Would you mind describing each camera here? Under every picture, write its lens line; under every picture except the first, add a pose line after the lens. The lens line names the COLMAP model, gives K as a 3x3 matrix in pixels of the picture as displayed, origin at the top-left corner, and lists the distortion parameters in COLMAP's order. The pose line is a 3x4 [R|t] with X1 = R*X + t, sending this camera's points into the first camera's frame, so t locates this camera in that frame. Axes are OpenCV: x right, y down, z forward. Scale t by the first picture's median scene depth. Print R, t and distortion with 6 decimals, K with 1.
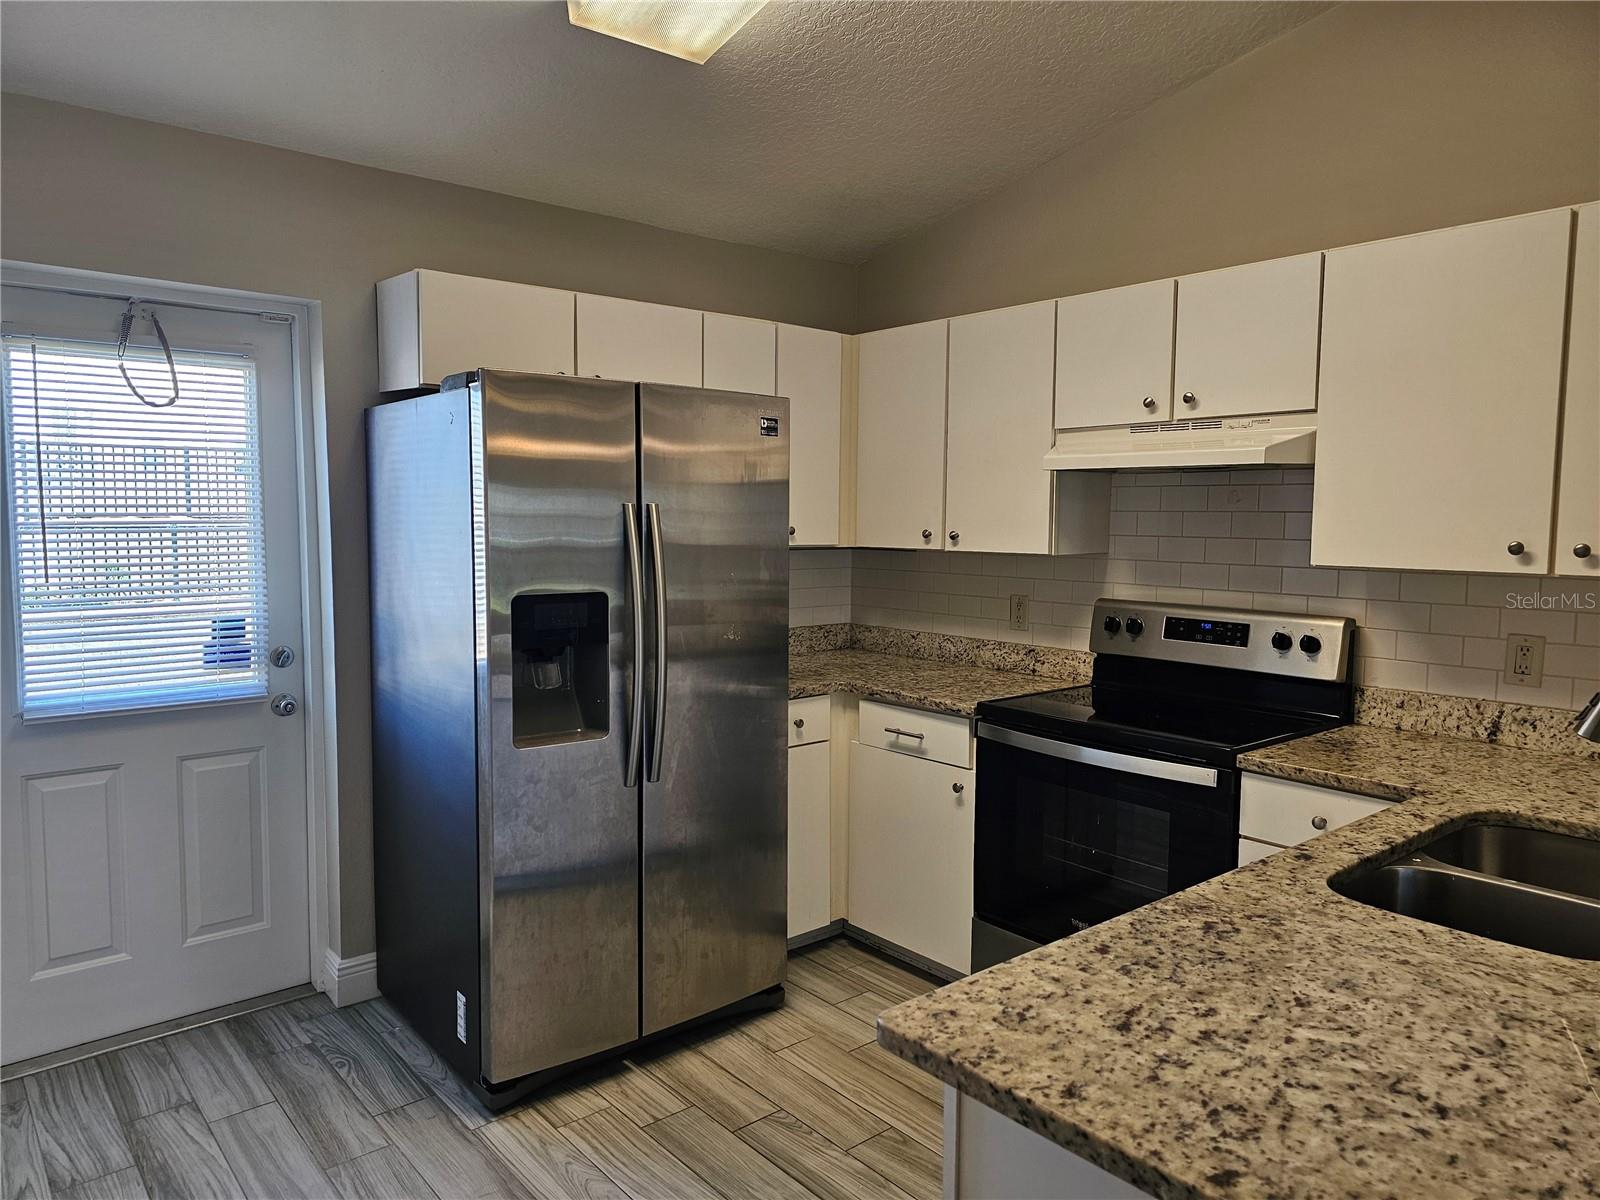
lens RADIAL K [[1064.2, 0, 777.6], [0, 1064.2, 602.3], [0, 0, 1]] dist [0.032725, -0.025294]
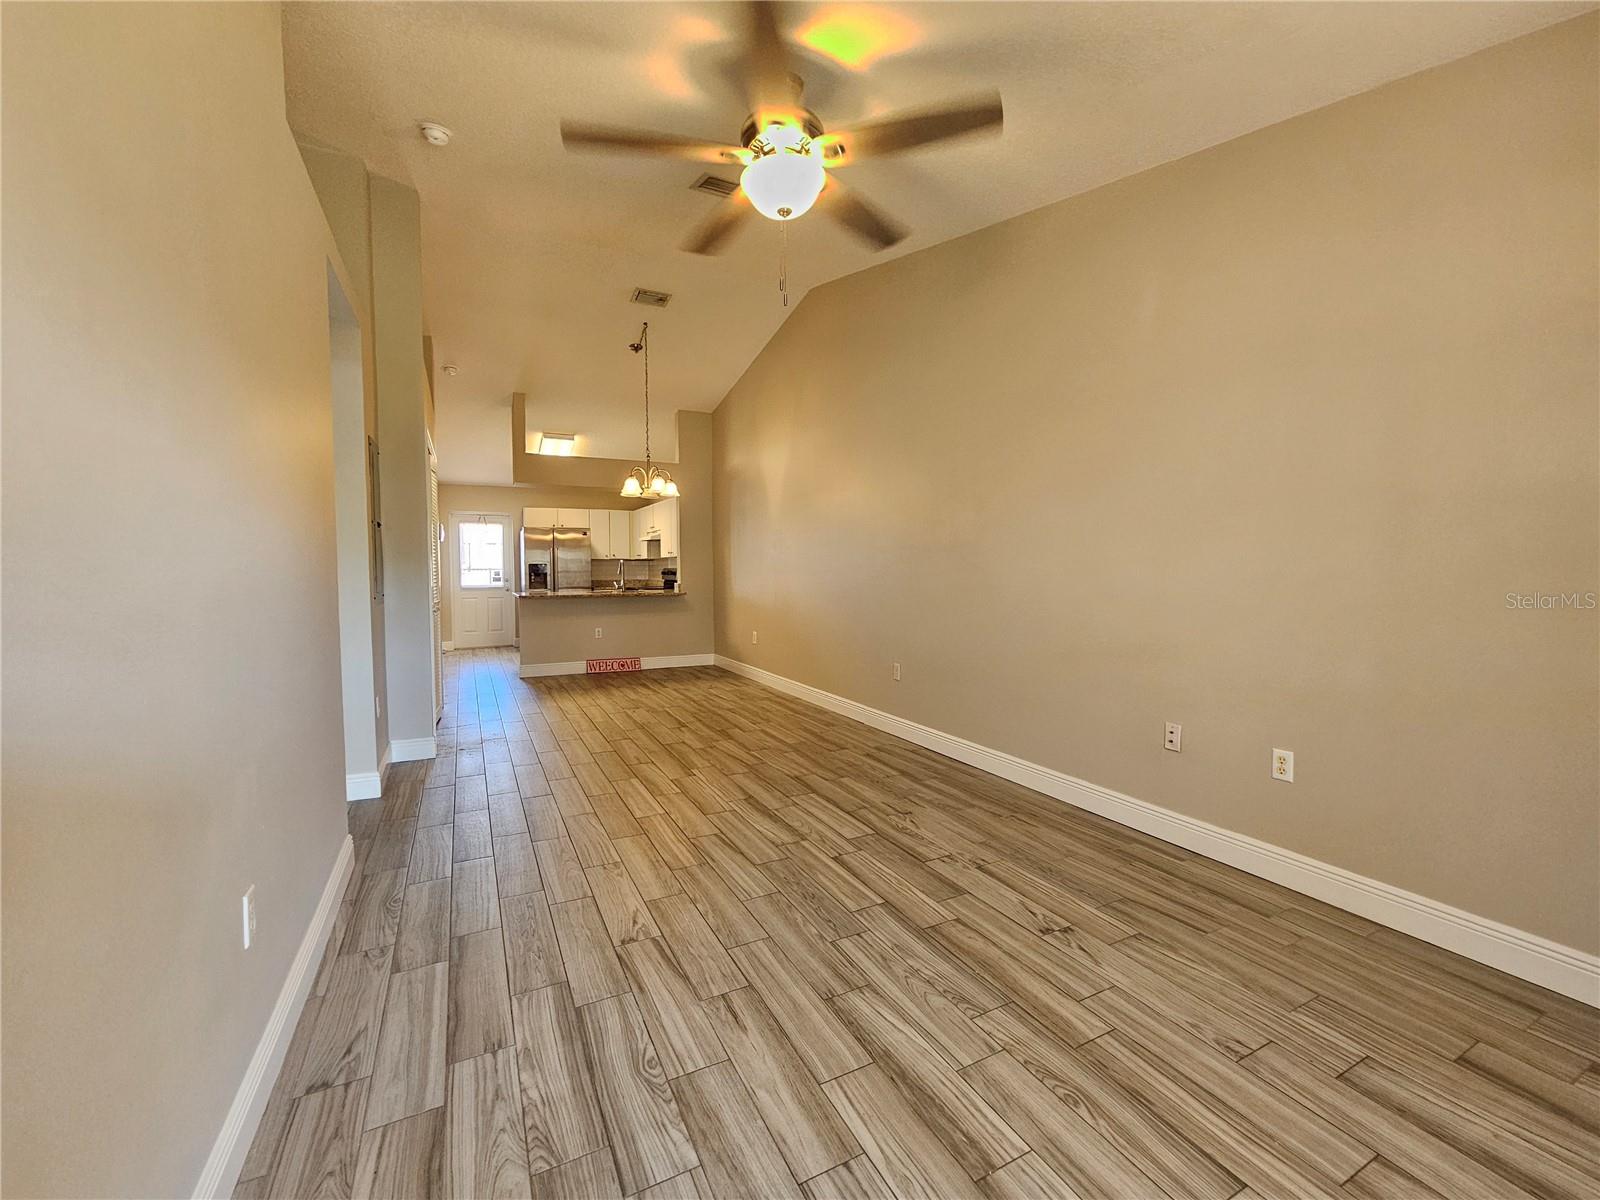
lens RADIAL K [[653.4, 0, 783.3], [0, 653.4, 597.7], [0, 0, 1]] dist [-0.001999, 0.000704]
pose [[0.971987, -0.000859, -0.235034, 1.701205], [-0.008447, 0.999220, -0.038583, 0.266640], [0.234883, 0.039487, 0.971221, -1.886008]]
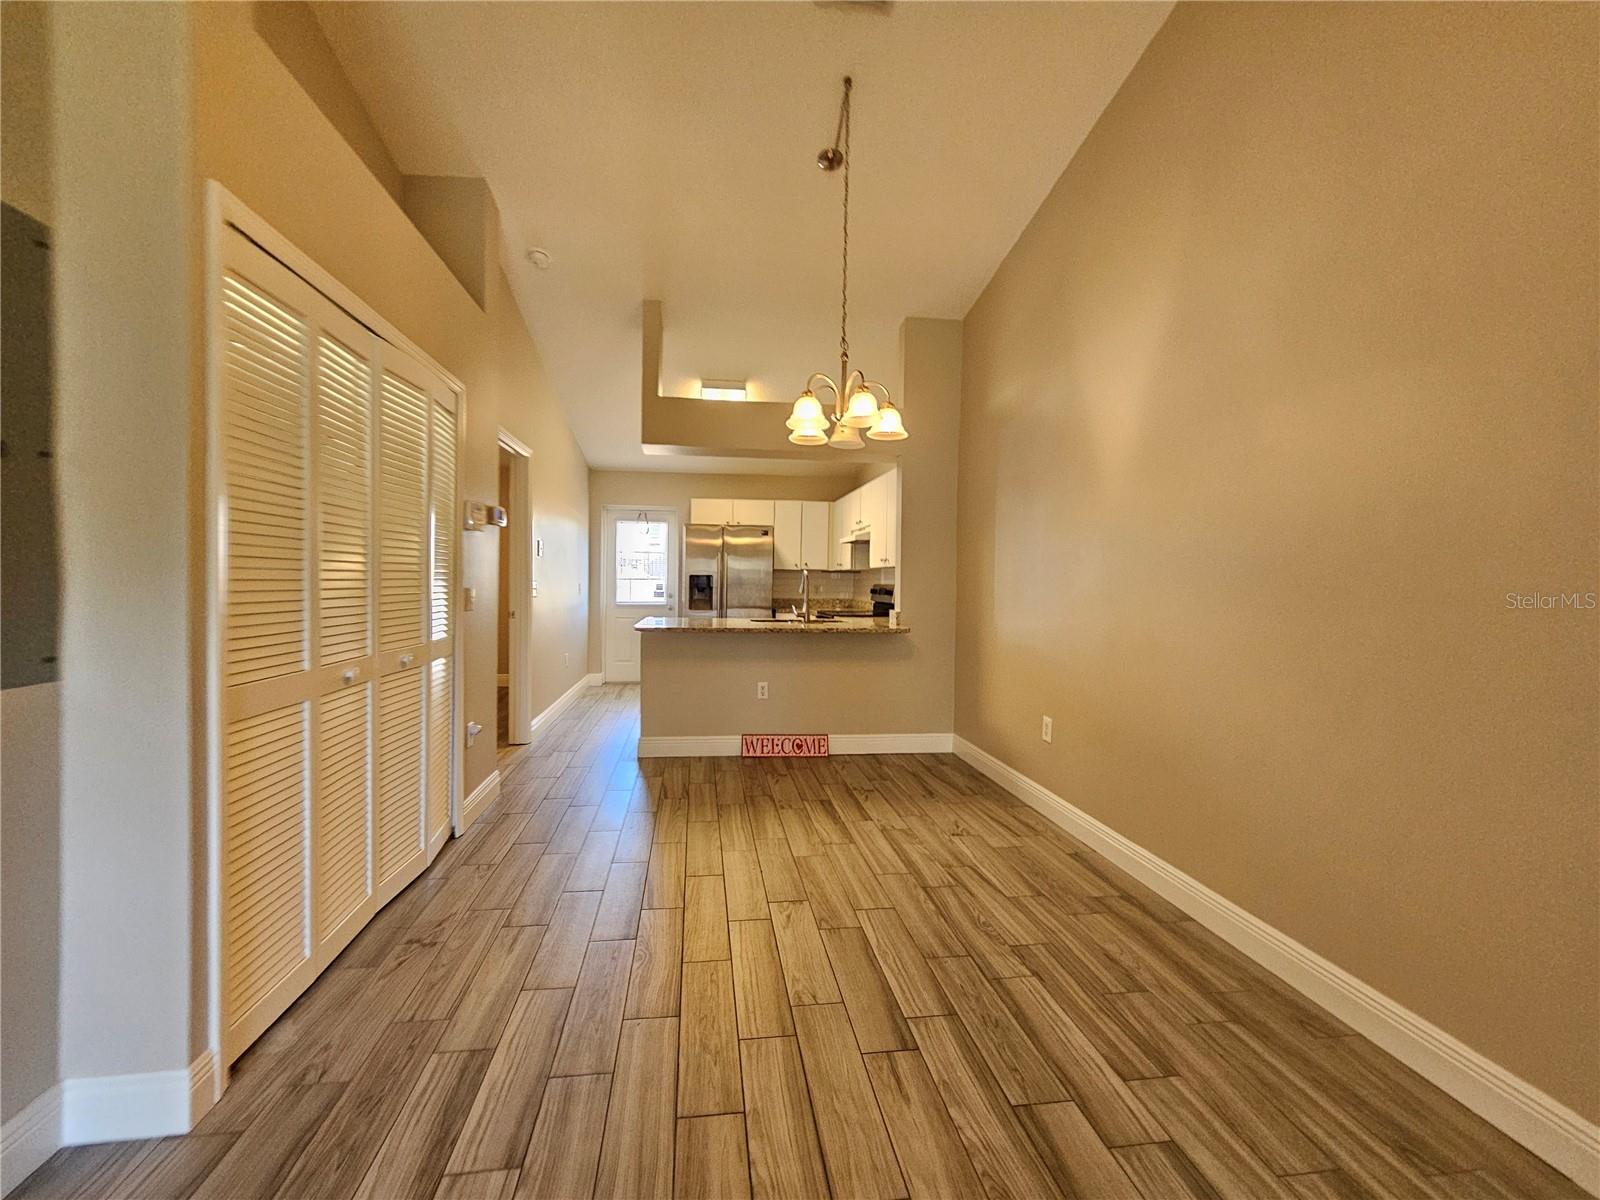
lens RADIAL K [[653.4, 0, 784.4], [0, 653.4, 607.7], [0, 0, 1]] dist [-0.001999, 0.000704]
pose [[0.847166, 0.026930, -0.530645, 1.269050], [-0.052457, 0.998075, -0.033095, 0.166367], [0.528732, 0.055873, 0.846948, -0.885696]]
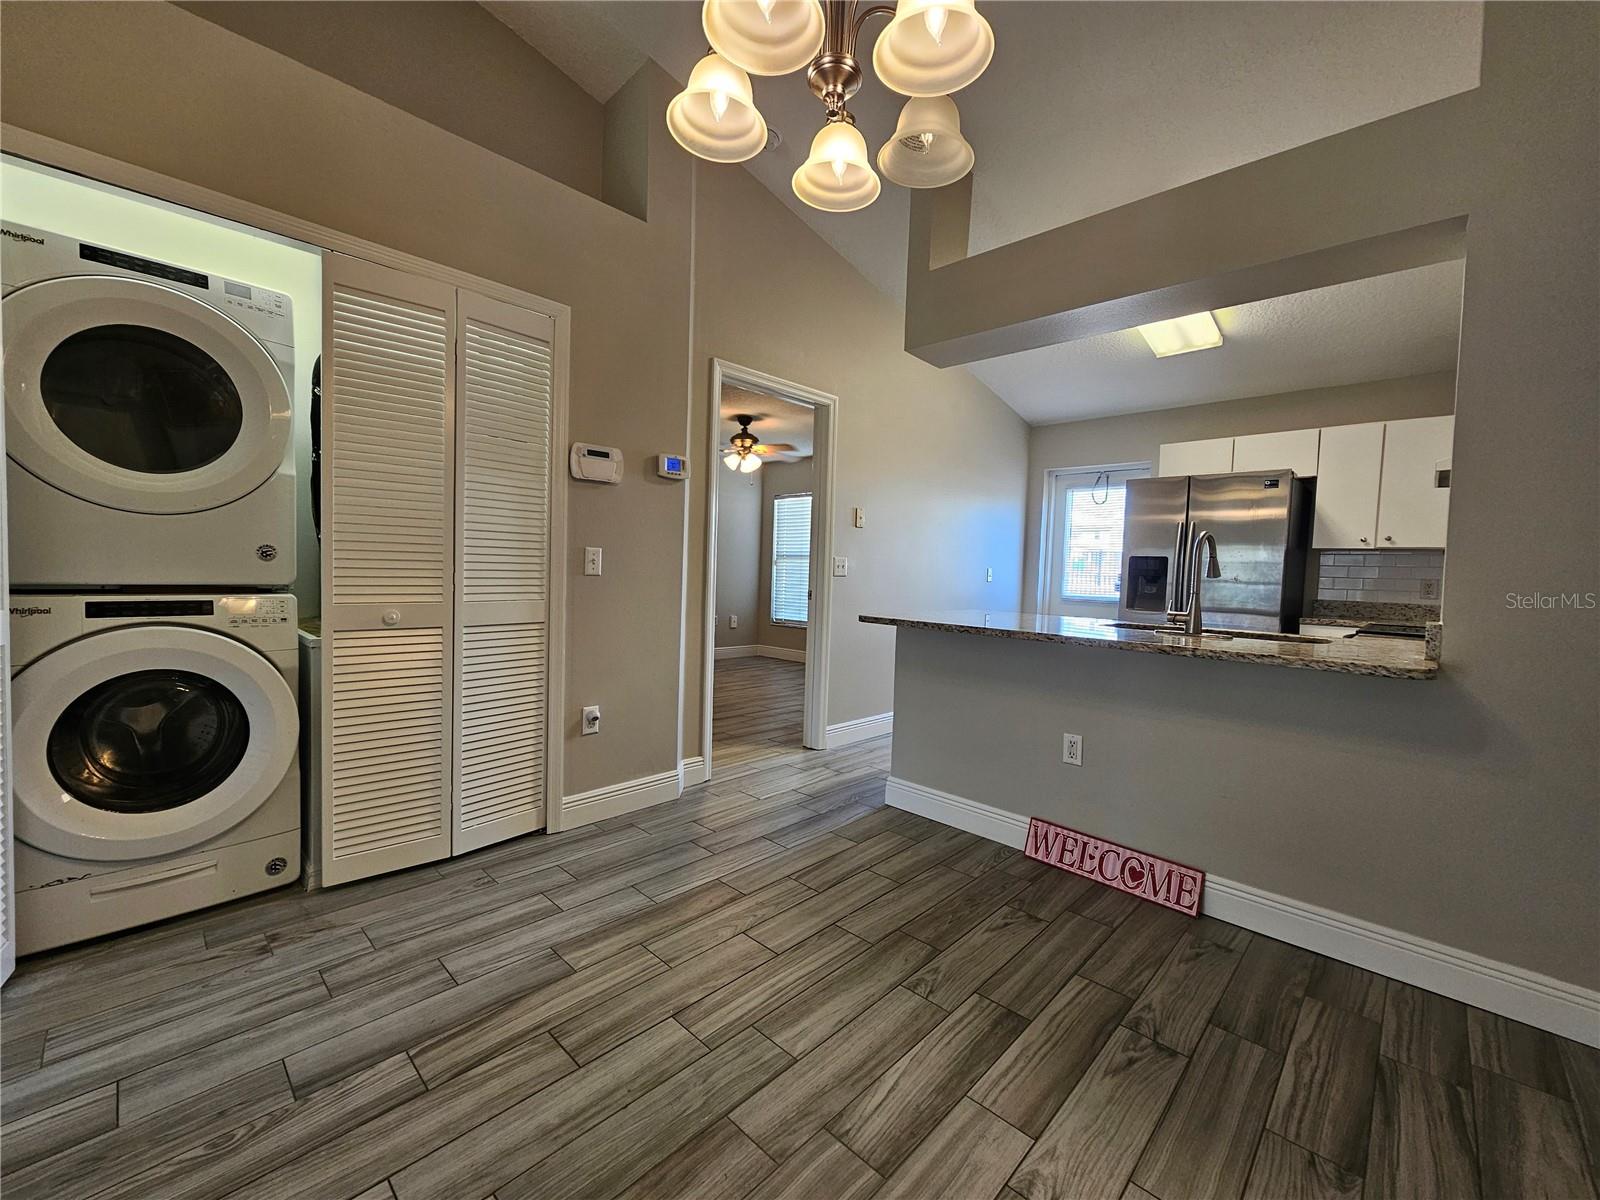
lens RADIAL K [[653.4, 0, 798.8], [0, 653.4, 600.0], [0, 0, 1]] dist [-0.001999, 0.000704]
pose [[0.113040, 0.044744, -0.992583, 1.205569], [-0.114781, 0.992885, 0.031686, 0.135652], [0.986938, 0.110348, 0.117371, -0.072976]]
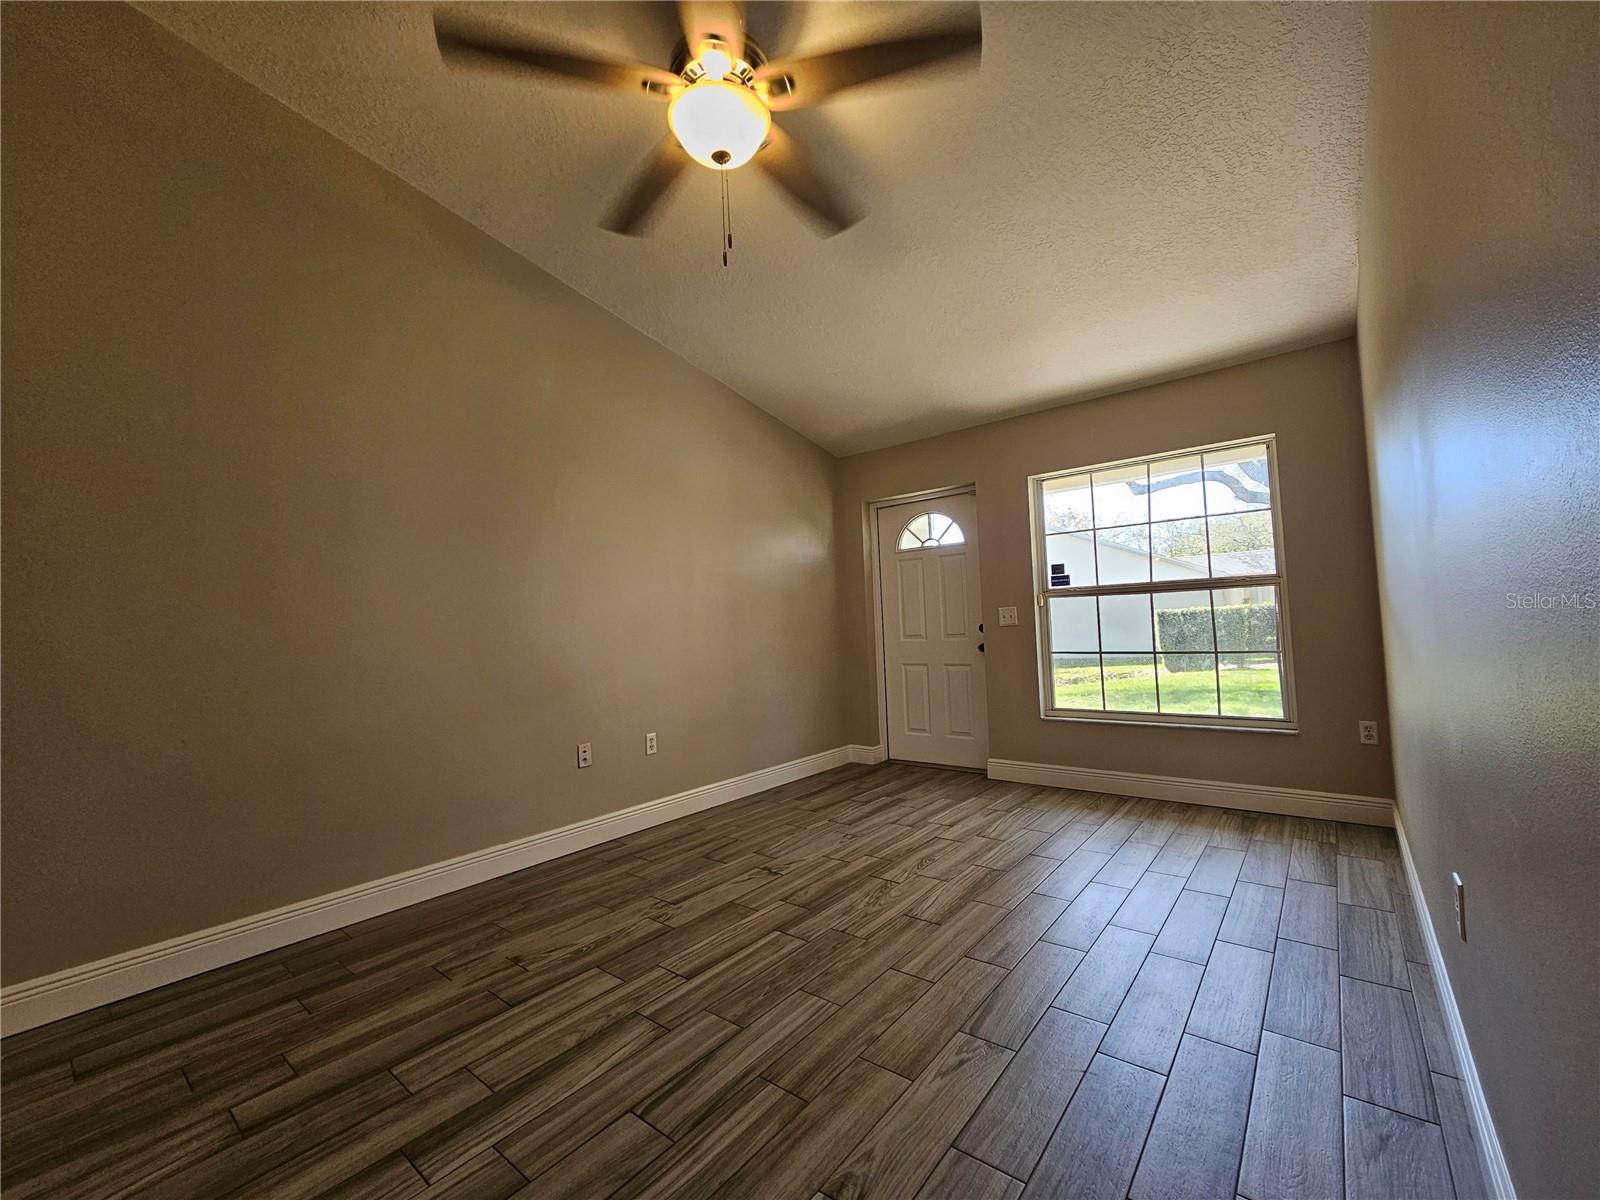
lens RADIAL K [[653.4, 0, 804.6], [0, 653.4, 601.9], [0, 0, 1]] dist [-0.001999, 0.000704]
pose [[-0.196611, 0.038569, 0.979723, 0.844982], [0.123880, 0.992196, -0.014200, 0.228323], [-0.972624, 0.118576, -0.199854, -0.995134]]
